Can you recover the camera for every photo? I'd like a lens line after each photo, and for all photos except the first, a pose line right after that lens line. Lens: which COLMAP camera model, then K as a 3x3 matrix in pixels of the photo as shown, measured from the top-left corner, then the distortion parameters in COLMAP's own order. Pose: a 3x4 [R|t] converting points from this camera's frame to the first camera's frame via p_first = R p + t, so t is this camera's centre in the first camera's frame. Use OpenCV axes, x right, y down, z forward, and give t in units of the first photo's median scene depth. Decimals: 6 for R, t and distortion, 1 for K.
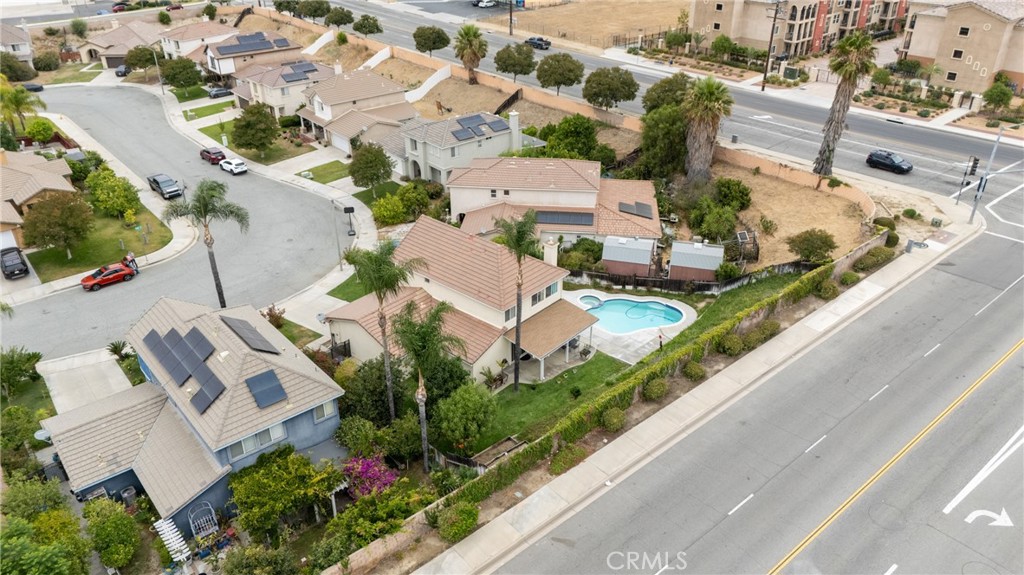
lens RADIAL K [[753.4, 0, 512.0], [0, 753.4, 287.5], [0, 0, 1]] dist [0.070493, -0.064360]
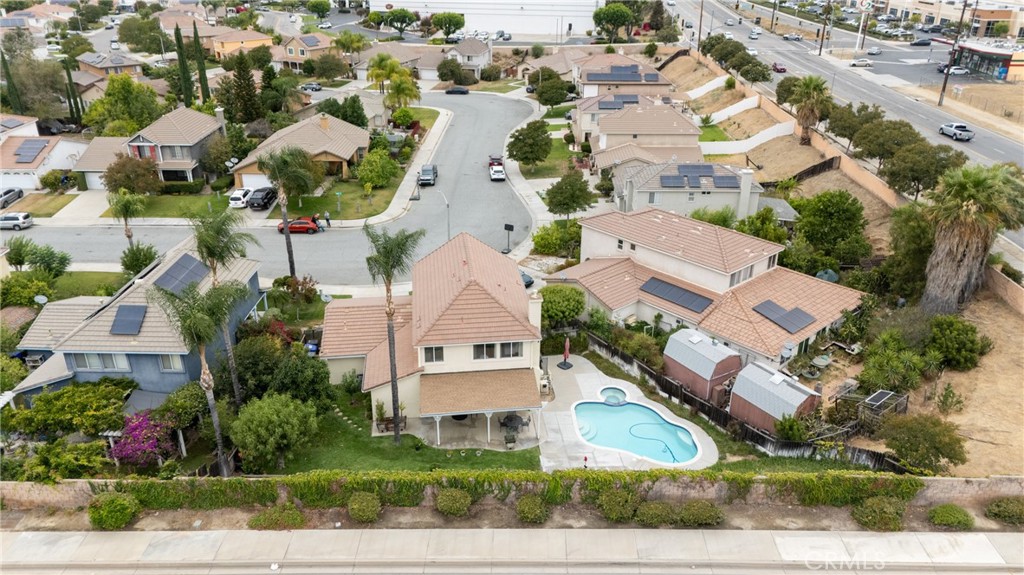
lens RADIAL K [[753.4, 0, 512.0], [0, 753.4, 287.5], [0, 0, 1]] dist [0.070493, -0.064360]
pose [[0.748313, 0.285135, -0.598938, 0.430160], [-0.329314, 0.943467, 0.037709, -0.076250], [0.575830, 0.169020, 0.799907, 0.283521]]
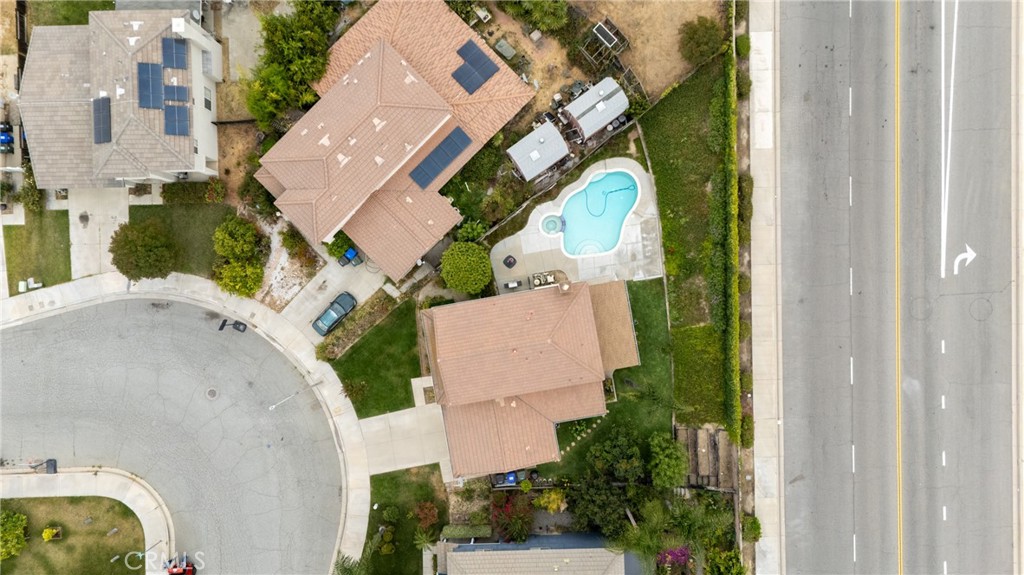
lens RADIAL K [[753.4, 0, 512.0], [0, 753.4, 287.5], [0, 0, 1]] dist [0.070493, -0.064360]
pose [[0.624508, -0.781018, -0.000666, 0.006602], [0.384509, 0.306713, 0.870678, -0.785548], [-0.679811, -0.544002, 0.491853, 0.474026]]
